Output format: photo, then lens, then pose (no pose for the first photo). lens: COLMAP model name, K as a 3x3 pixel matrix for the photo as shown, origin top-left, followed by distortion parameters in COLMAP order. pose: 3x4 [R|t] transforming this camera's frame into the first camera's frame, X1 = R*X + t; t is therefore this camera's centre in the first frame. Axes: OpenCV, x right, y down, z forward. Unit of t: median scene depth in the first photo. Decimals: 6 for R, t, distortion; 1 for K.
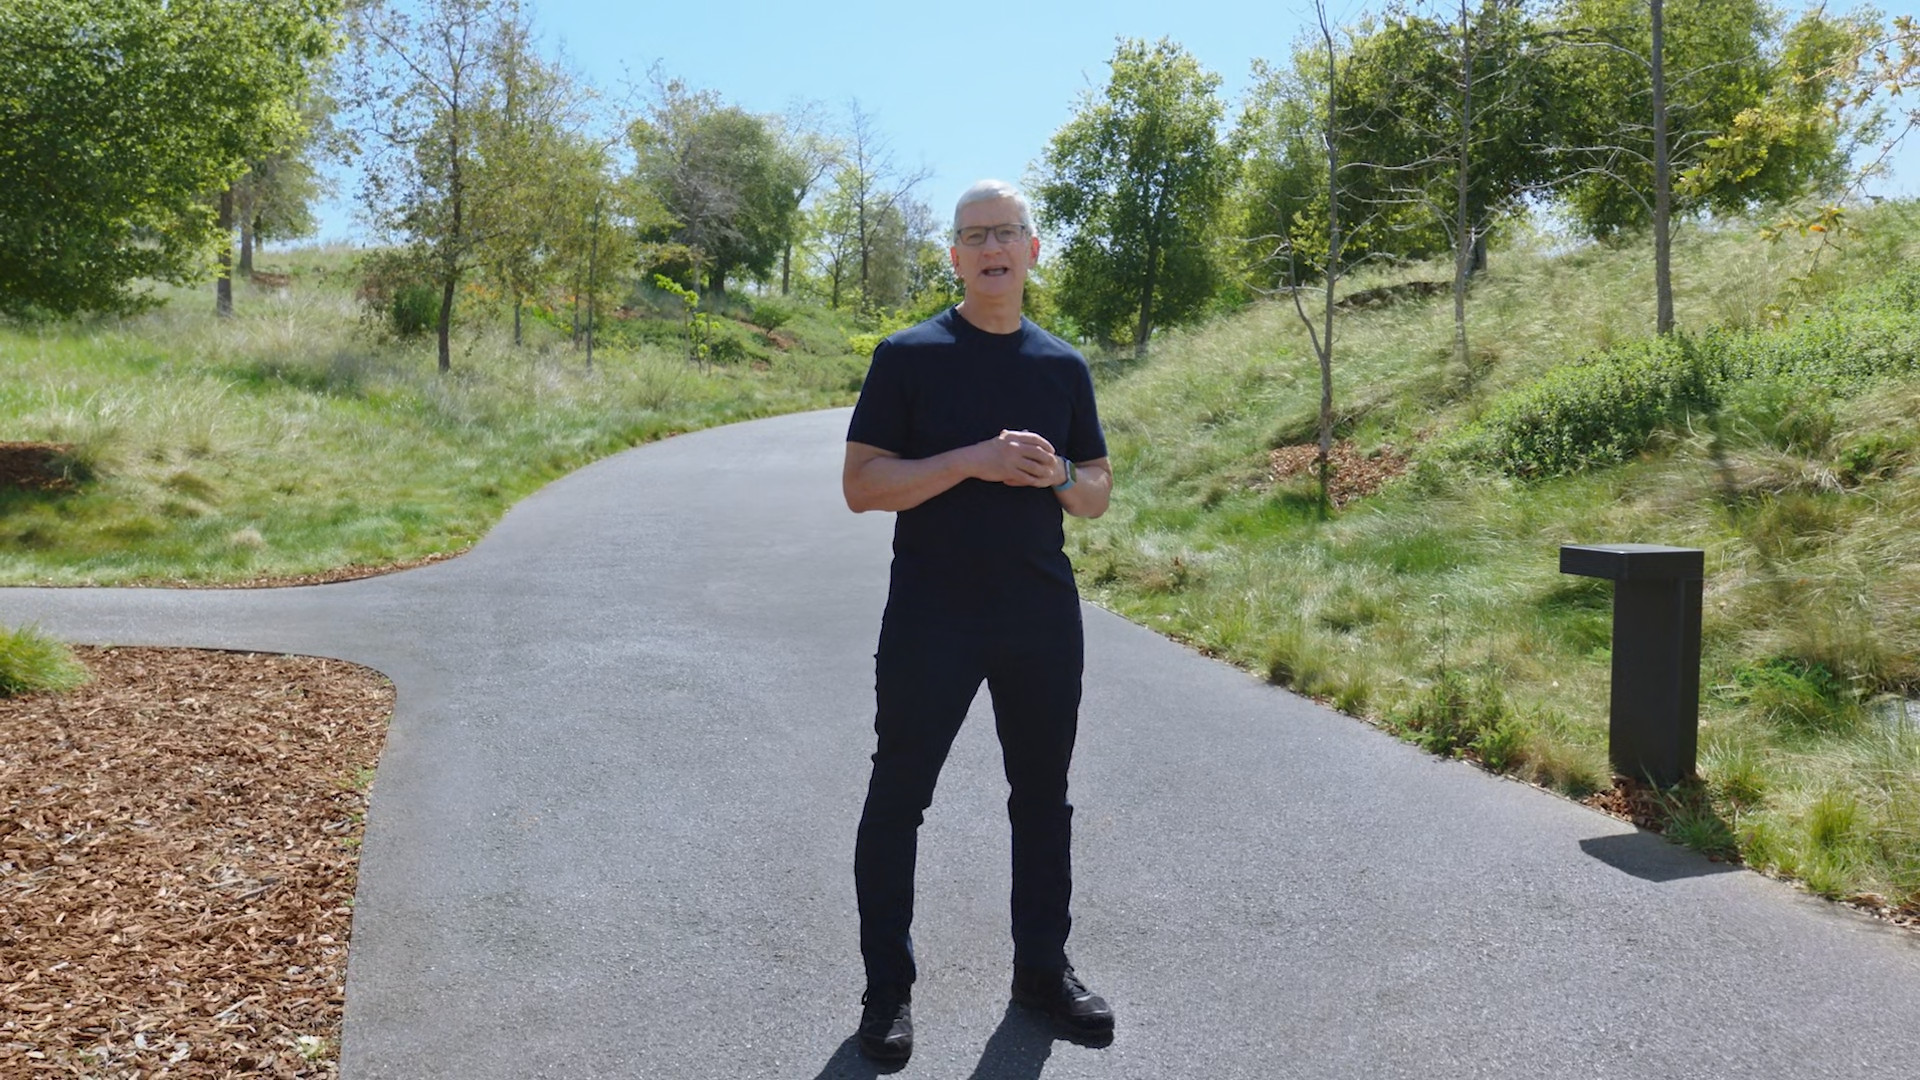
lens RADIAL K [[1571.2, 0, 960.0], [0, 1571.2, 540.0], [0, 0, 1]] dist [0.005939, 0.005842]
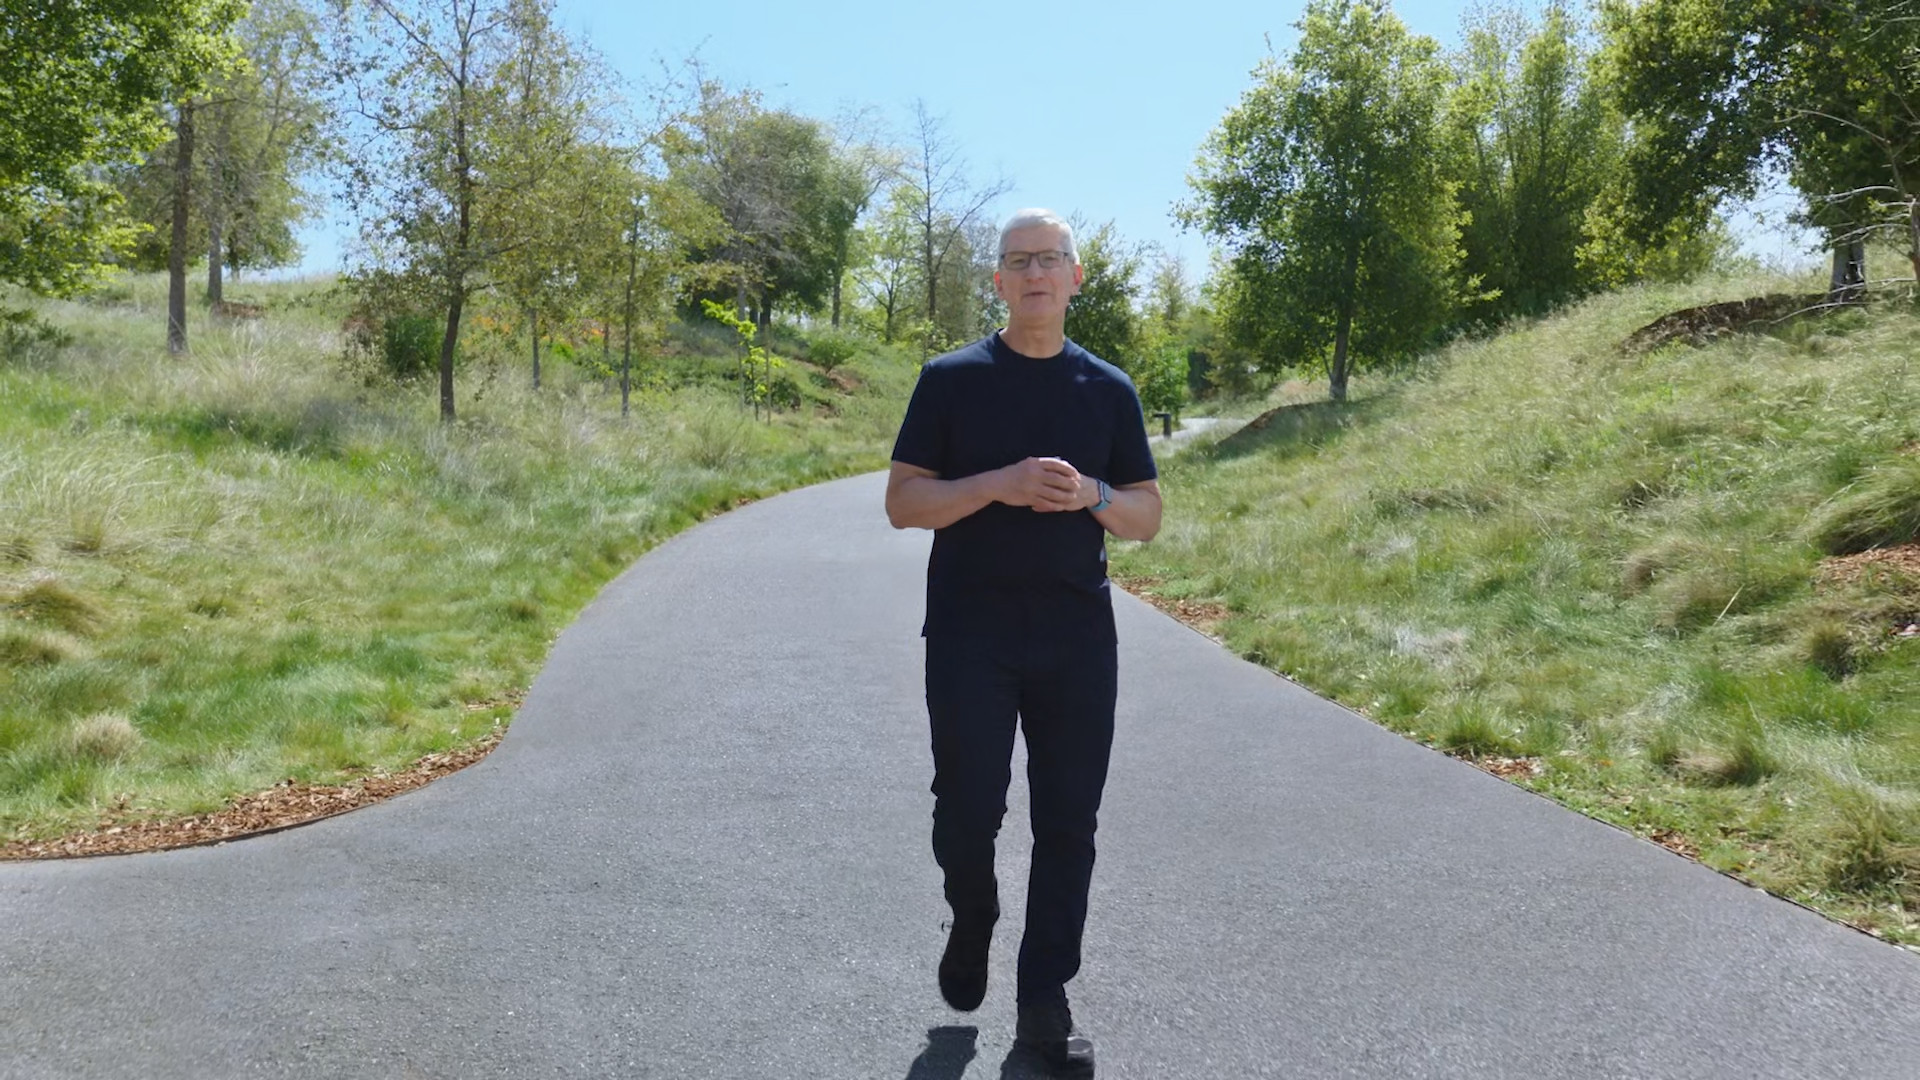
lens RADIAL K [[1726.3, 0, 962.4], [0, 1726.3, 583.8], [0, 0, 1]] dist [0.004690, 0.019199]
pose [[0.999680, -0.000614, -0.025280, -0.048203], [0.000360, 0.999950, -0.010042, -0.016520], [0.025285, 0.010030, 0.999630, 0.141866]]
